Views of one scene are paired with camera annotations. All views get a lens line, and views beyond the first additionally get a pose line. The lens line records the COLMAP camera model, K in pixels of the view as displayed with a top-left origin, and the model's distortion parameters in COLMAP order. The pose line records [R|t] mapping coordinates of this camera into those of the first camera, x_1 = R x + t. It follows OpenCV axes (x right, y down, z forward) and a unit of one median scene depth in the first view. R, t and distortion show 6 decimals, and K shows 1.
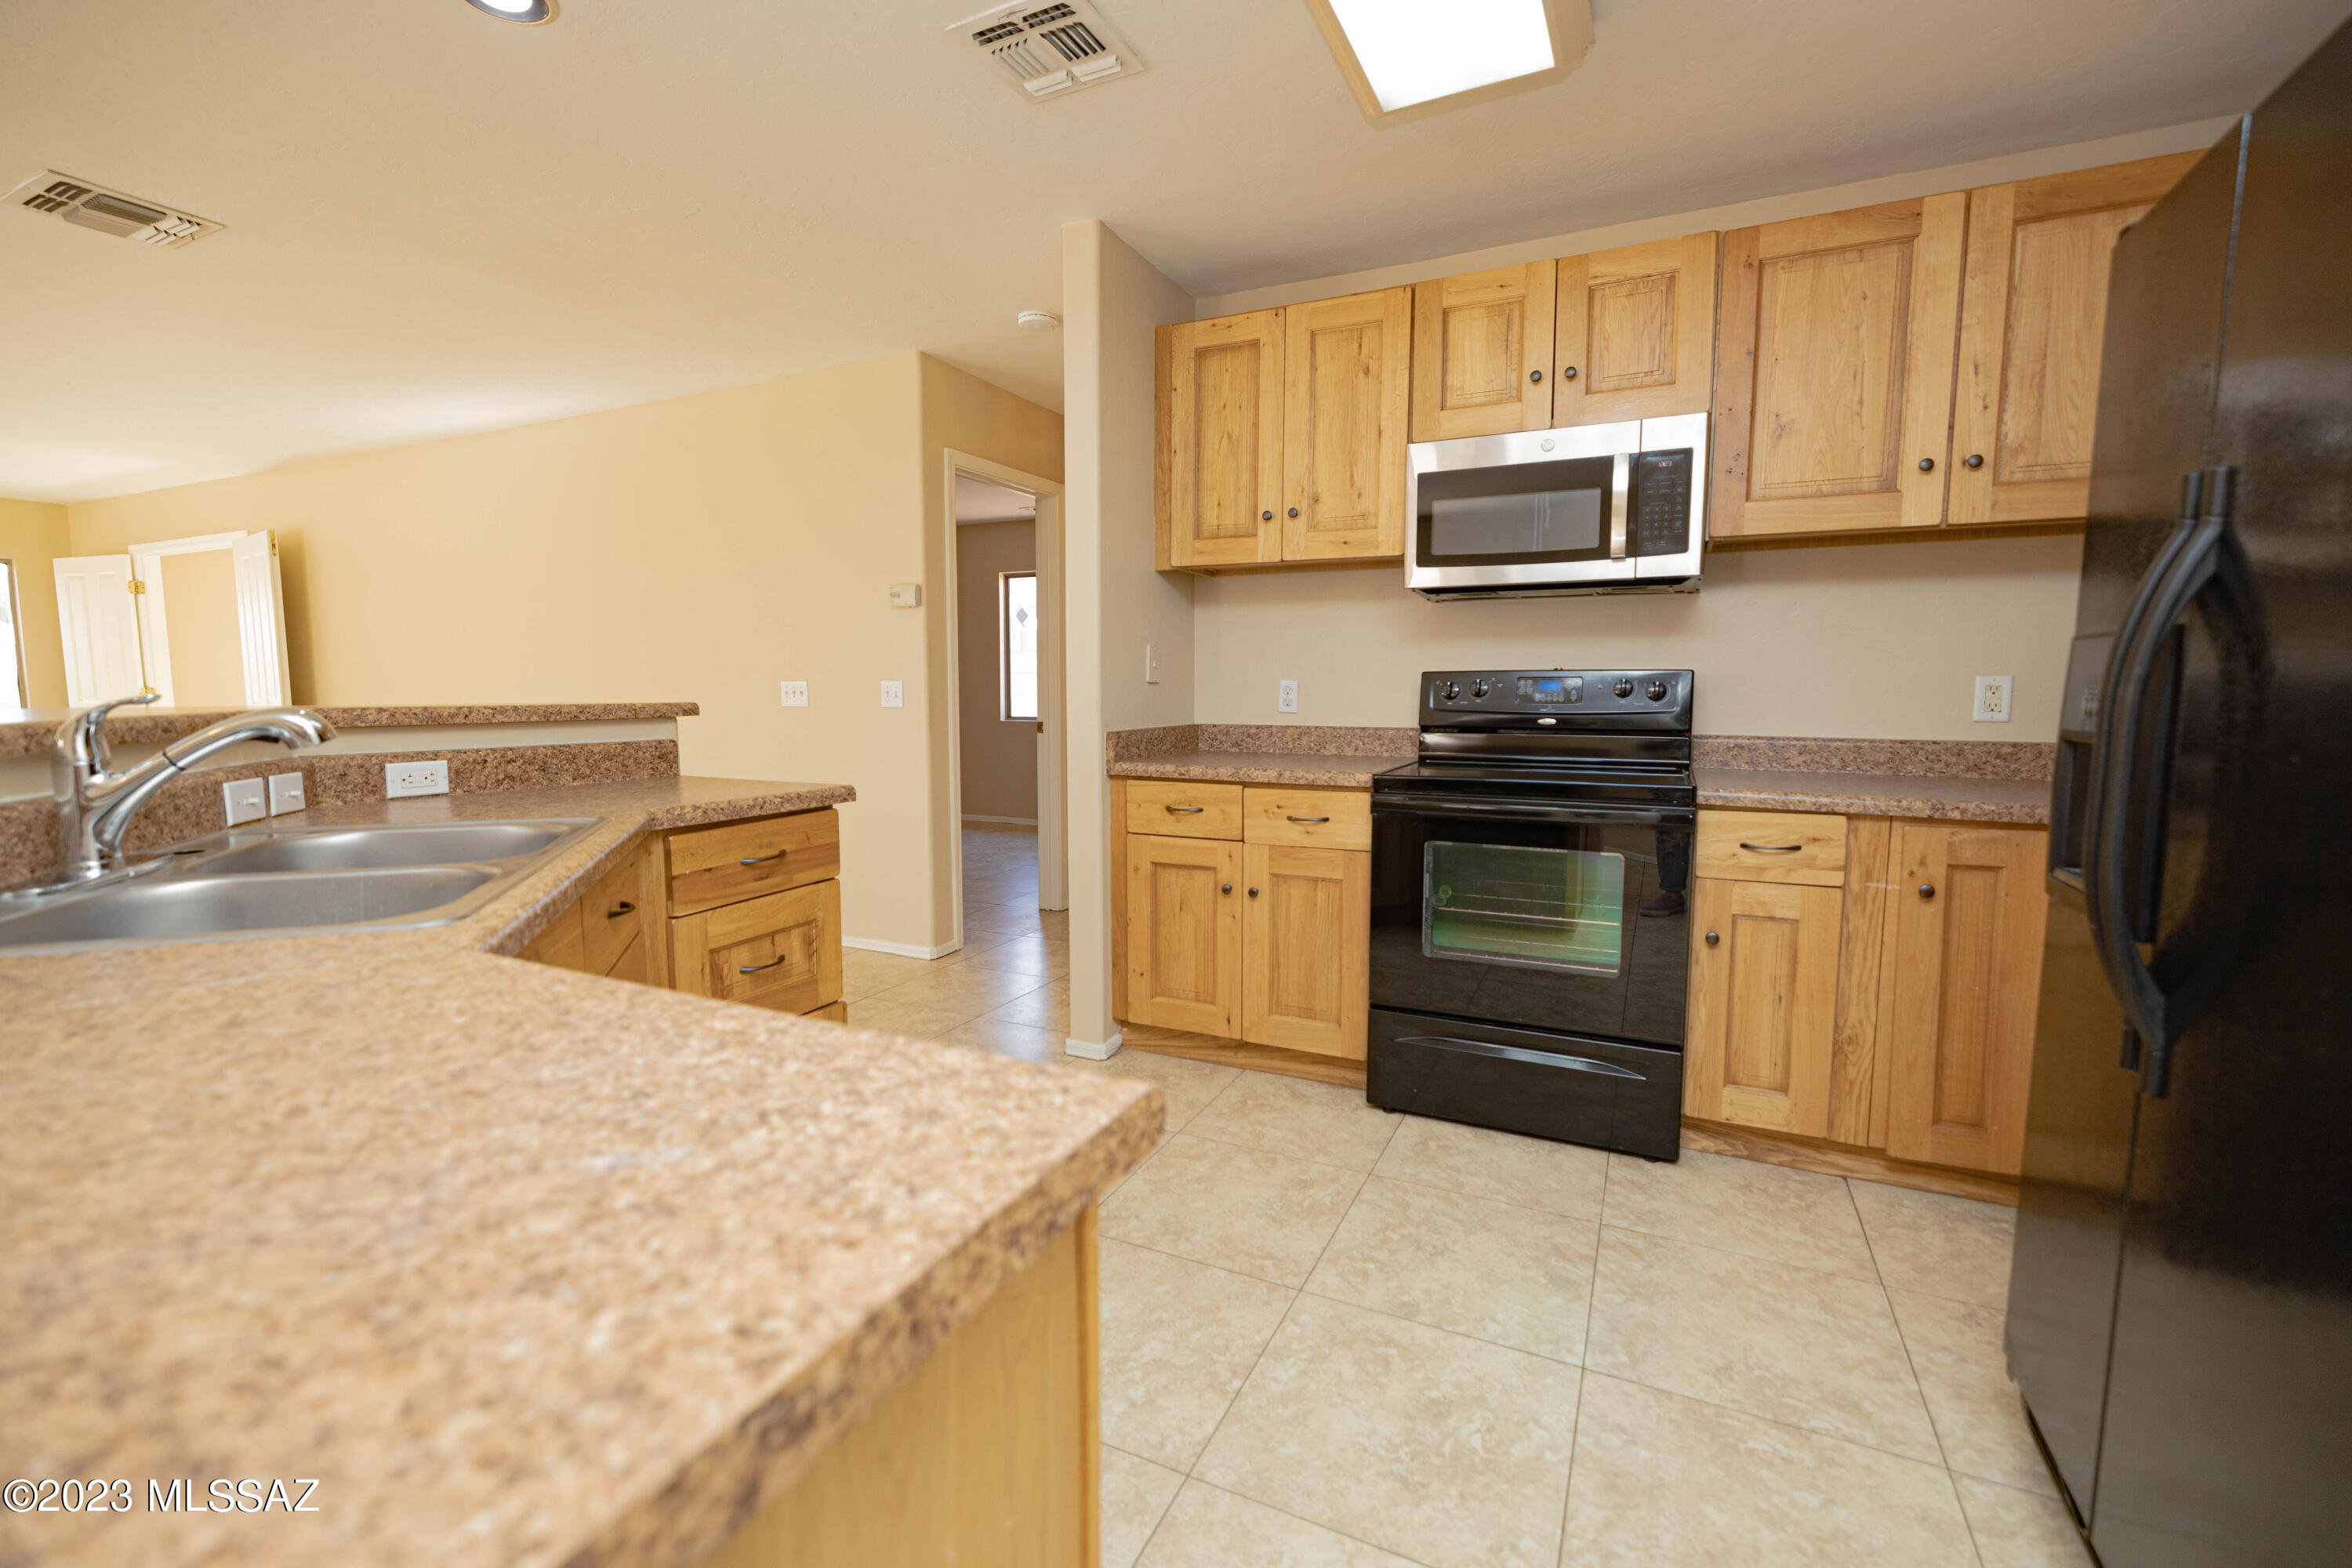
lens RADIAL K [[989.4, 0, 1172.0], [0, 989.4, 782.0], [0, 0, 1]] dist [-0.002021, 0.000135]
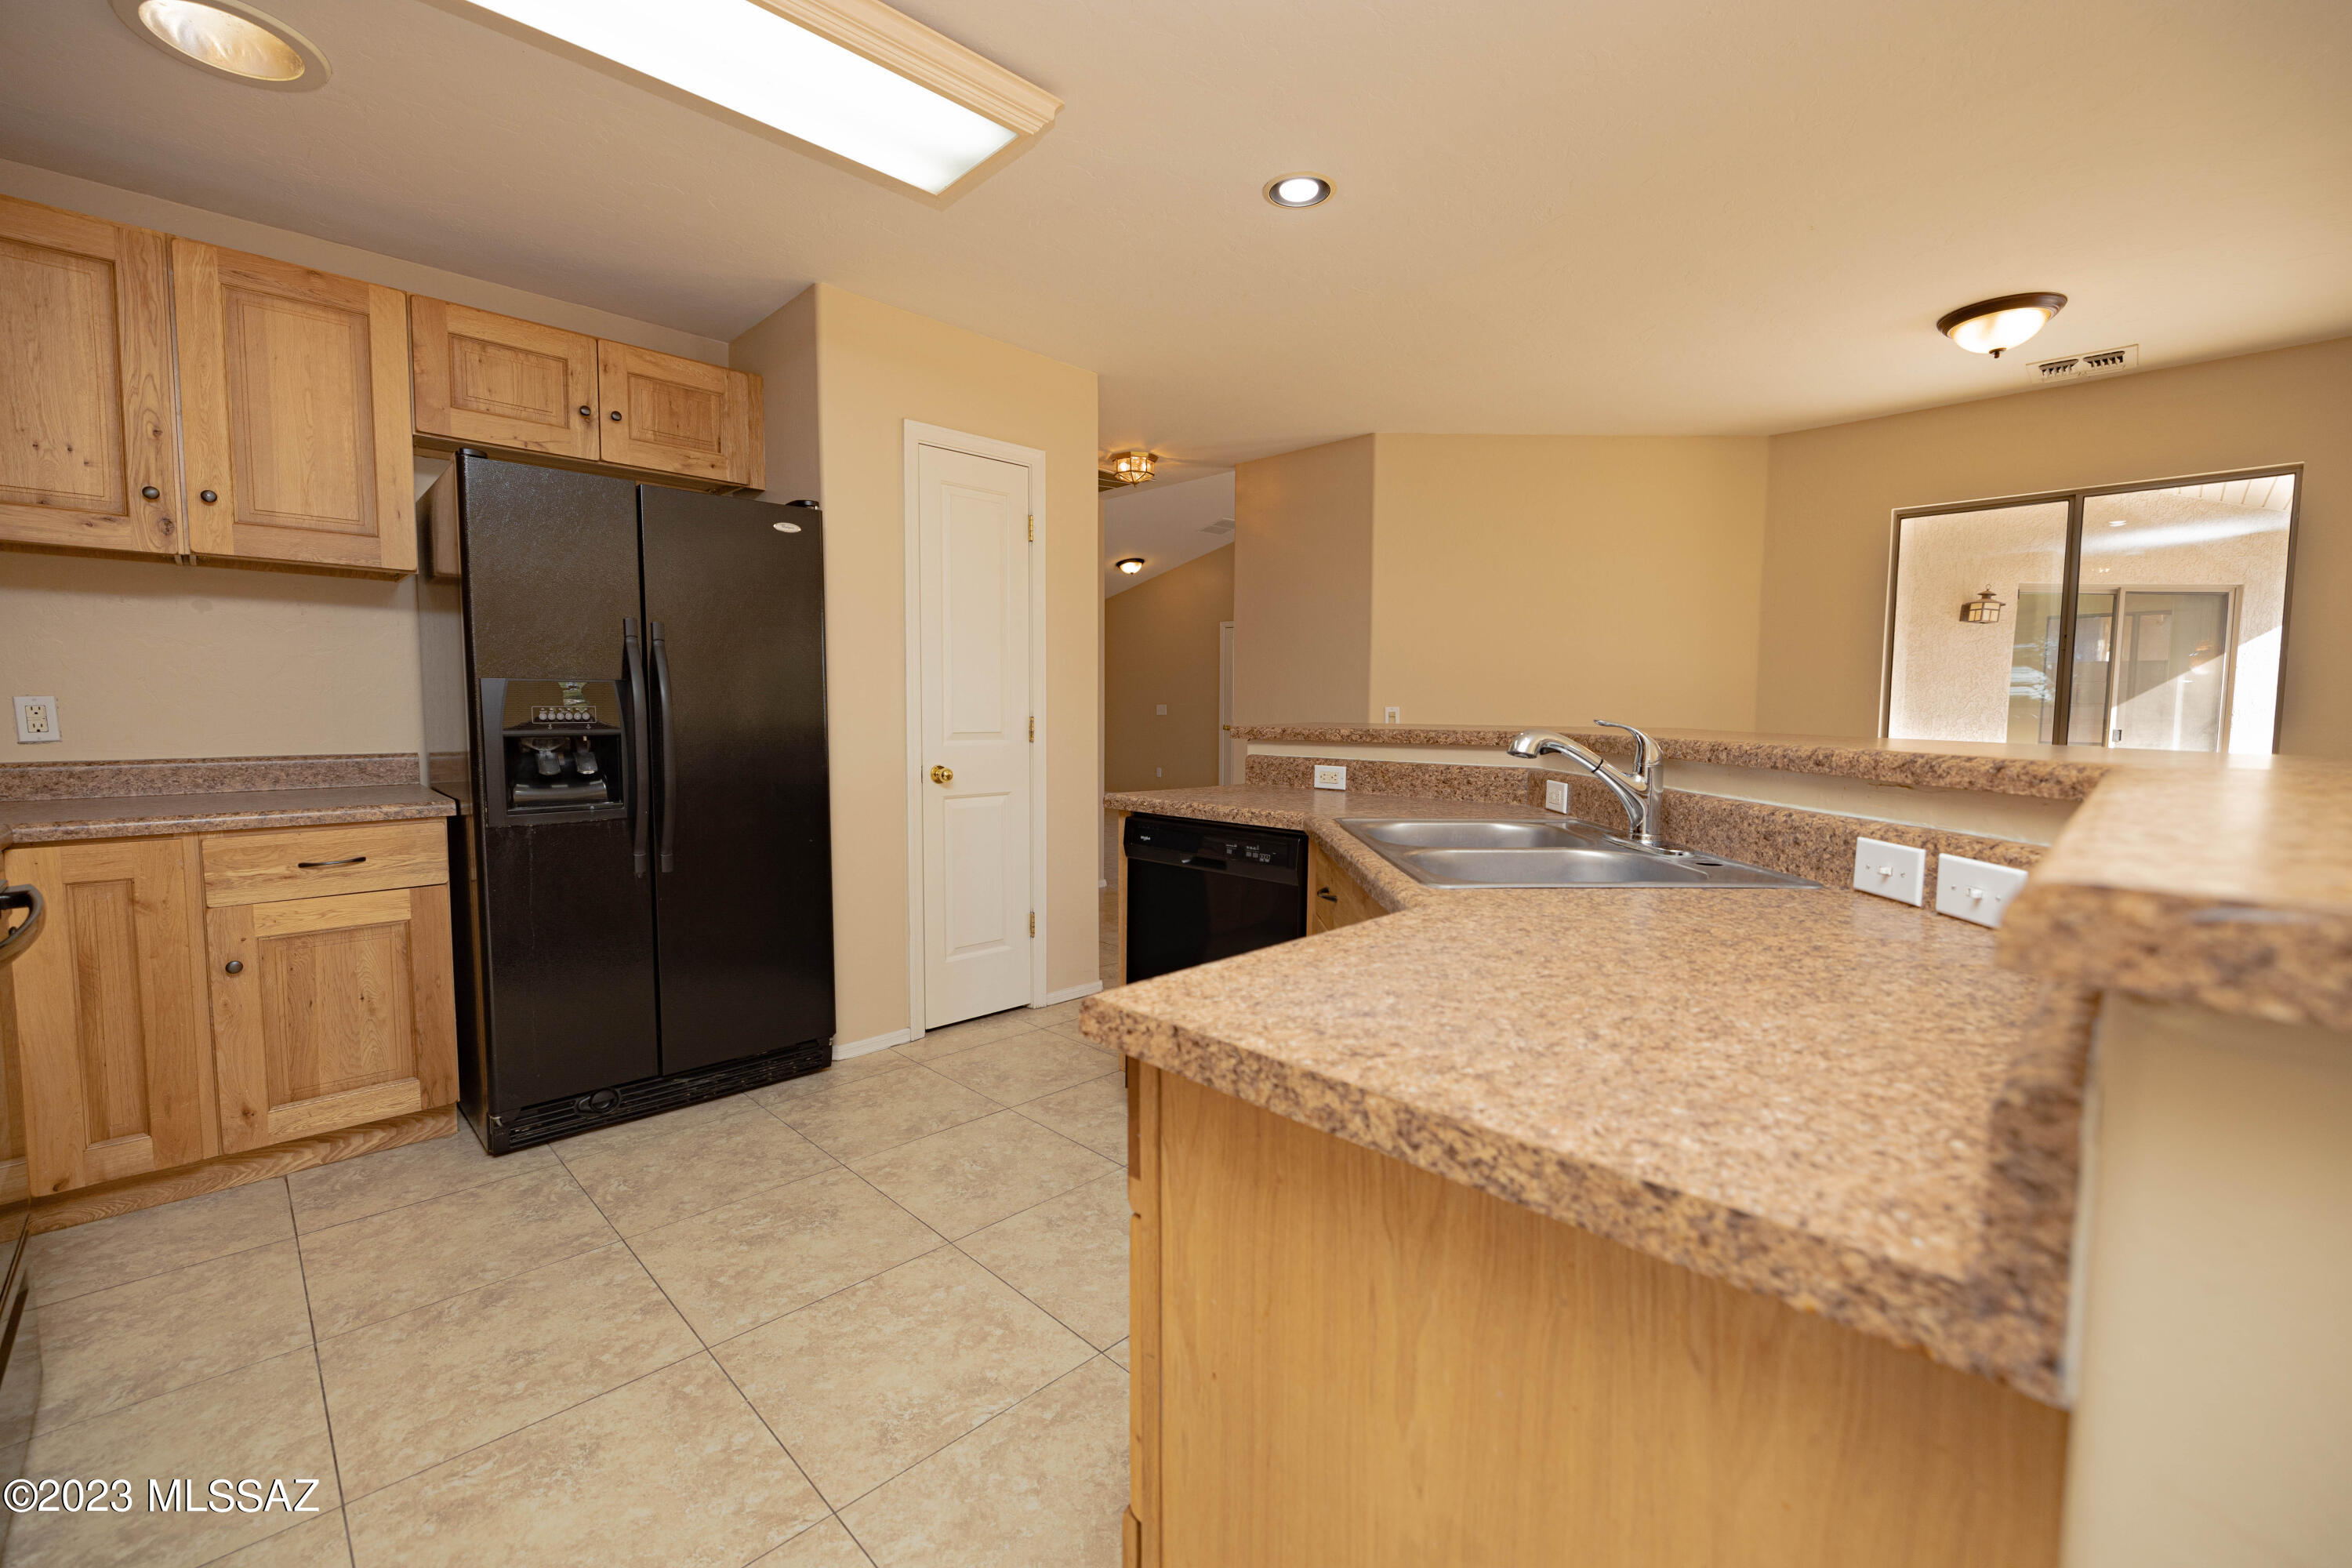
lens RADIAL K [[969.8, 0, 1198.7], [0, 969.8, 784.0], [0, 0, 1]] dist [-0.011757, -0.000245]
pose [[-0.950525, -0.029211, 0.309271, -0.672803], [0.024365, 0.985492, 0.167965, -0.184217], [-0.309691, 0.167190, -0.936023, 1.868472]]
